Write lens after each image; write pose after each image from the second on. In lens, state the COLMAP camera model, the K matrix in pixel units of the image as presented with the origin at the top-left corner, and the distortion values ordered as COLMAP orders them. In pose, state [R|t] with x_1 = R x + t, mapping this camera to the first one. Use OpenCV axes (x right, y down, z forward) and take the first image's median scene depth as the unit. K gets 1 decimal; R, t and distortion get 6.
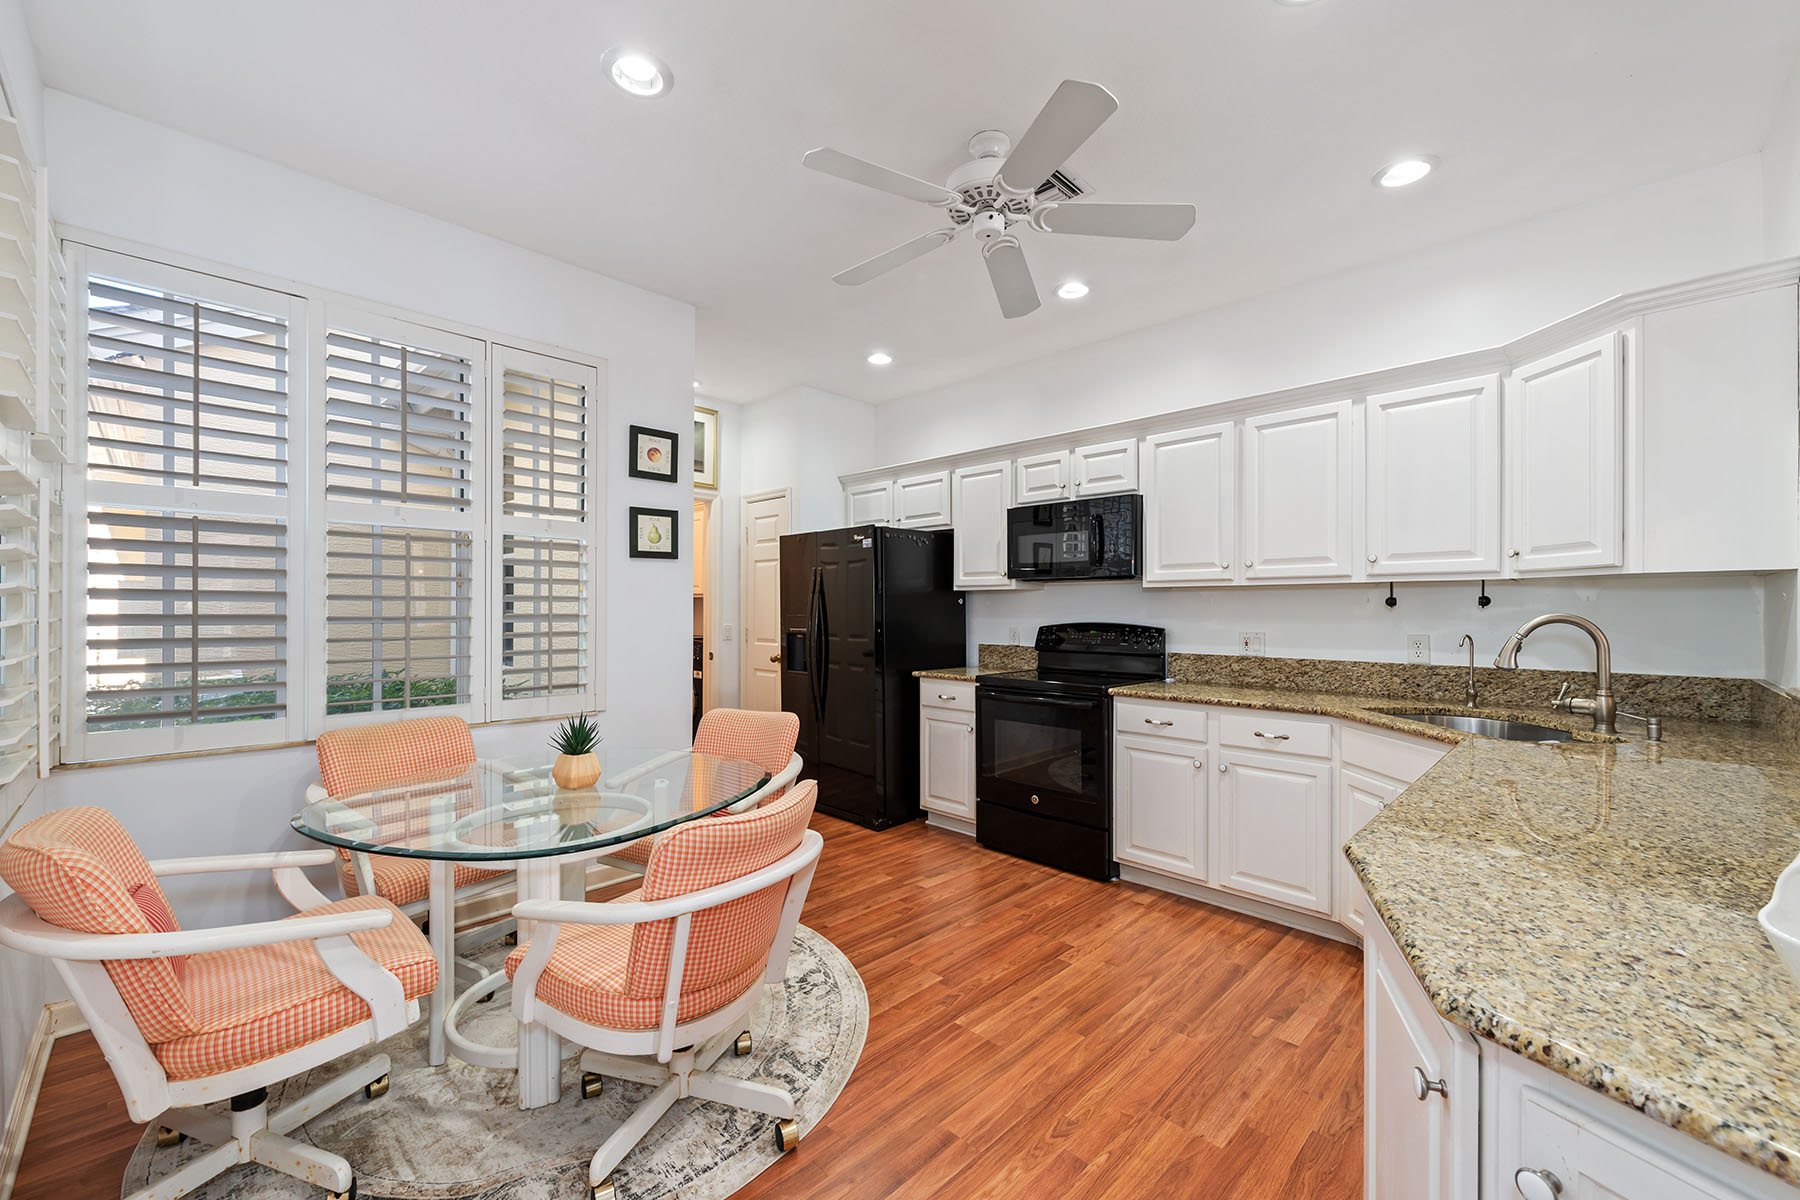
lens RADIAL K [[716.2, 0, 891.7], [0, 716.2, 606.6], [0, 0, 1]] dist [0.015116, 0.000010]
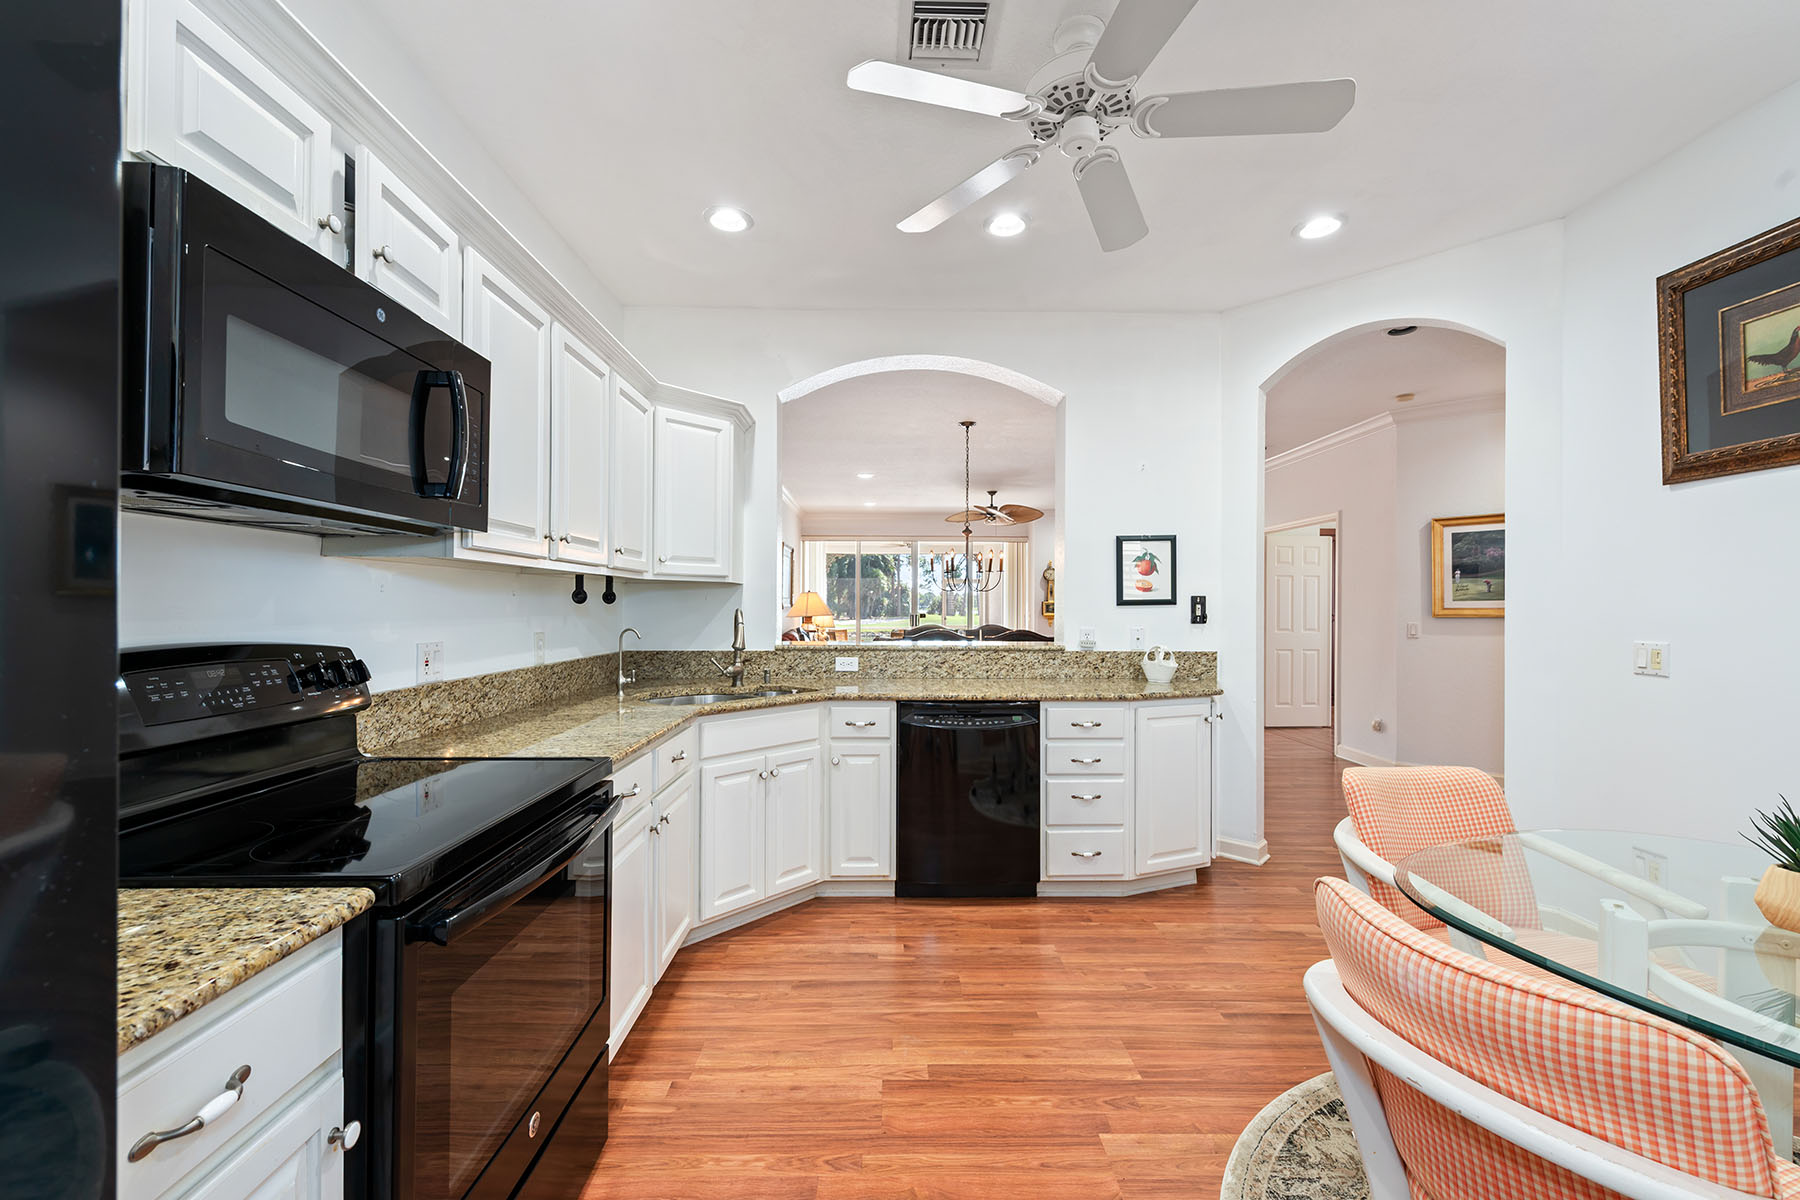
lens RADIAL K [[716.3, 0, 900.0], [0, 716.3, 600.0], [0, 0, 1]] dist [0.000729, 0.000062]
pose [[-0.719878, 0.003814, 0.694090, -0.288922], [-0.005952, 0.999914, -0.011667, 0.006389], [-0.694075, -0.012531, -0.719793, 1.725921]]
